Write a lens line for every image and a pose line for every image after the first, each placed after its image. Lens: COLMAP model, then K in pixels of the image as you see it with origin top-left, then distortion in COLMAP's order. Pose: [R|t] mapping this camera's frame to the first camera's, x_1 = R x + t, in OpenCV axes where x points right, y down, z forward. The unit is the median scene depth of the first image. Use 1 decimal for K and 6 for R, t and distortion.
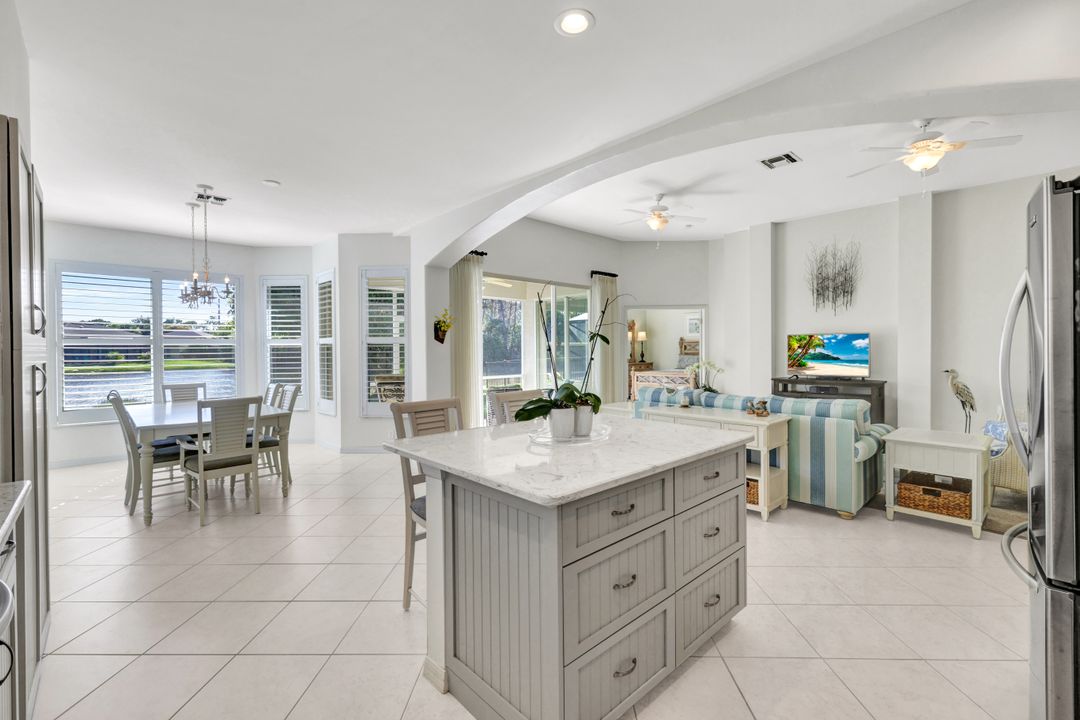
lens RADIAL K [[472.0, 0, 537.9], [0, 472.0, 345.1], [0, 0, 1]] dist [0.002255, -0.000804]
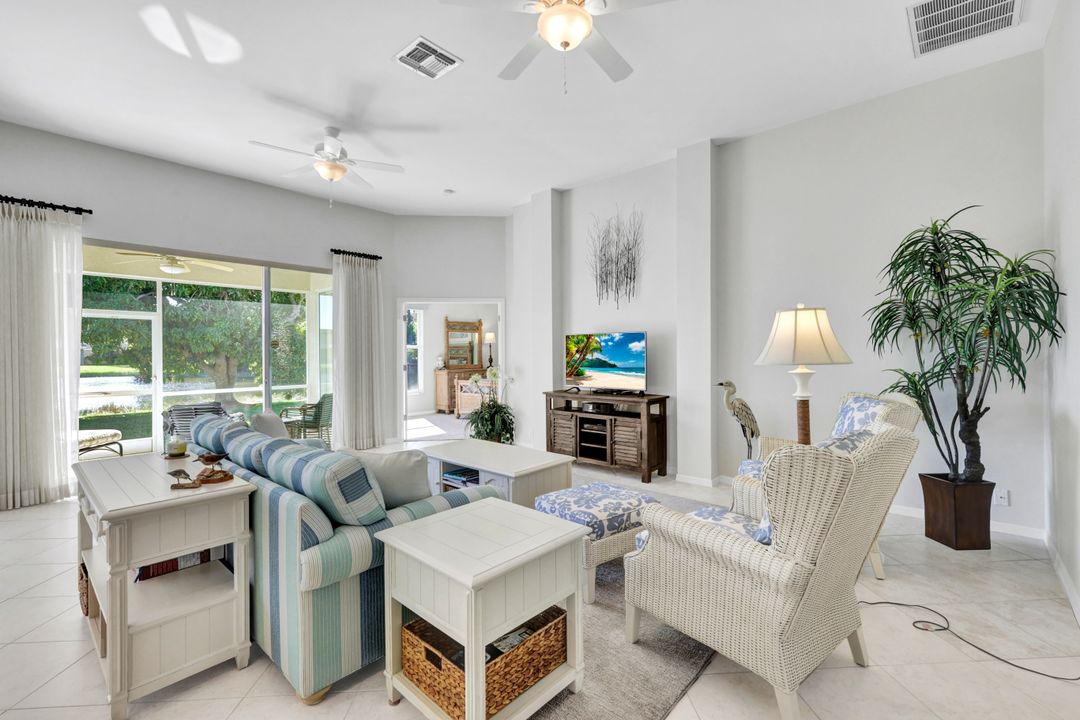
lens RADIAL K [[472.0, 0, 539.2], [0, 472.0, 352.8], [0, 0, 1]] dist [0.002255, -0.000804]
pose [[0.996095, -0.000642, 0.088291, 0.433590], [-0.000196, 0.999955, 0.009486, -0.000028], [-0.088293, -0.009466, 0.996050, 0.251612]]
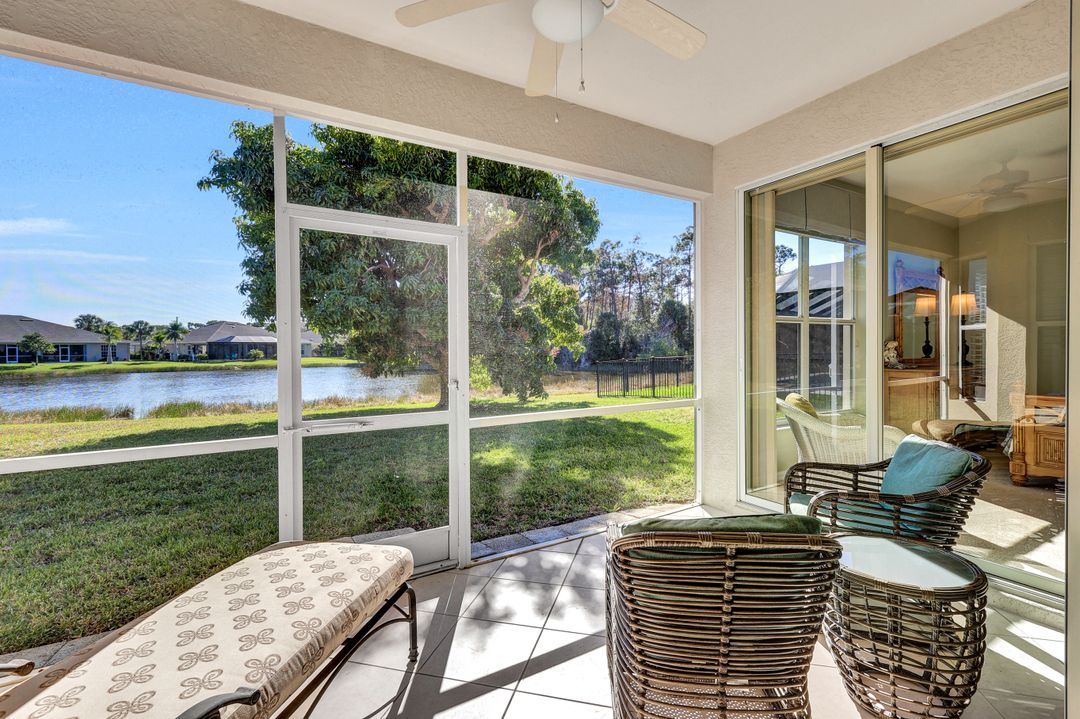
lens RADIAL K [[472.0, 0, 546.9], [0, 472.0, 353.2], [0, 0, 1]] dist [0.002255, -0.000804]
pose [[0.976974, 0.001113, -0.213355, -0.077794], [0.003216, 0.999796, 0.019945, 0.028806], [0.213333, -0.020172, 0.976771, 0.877623]]
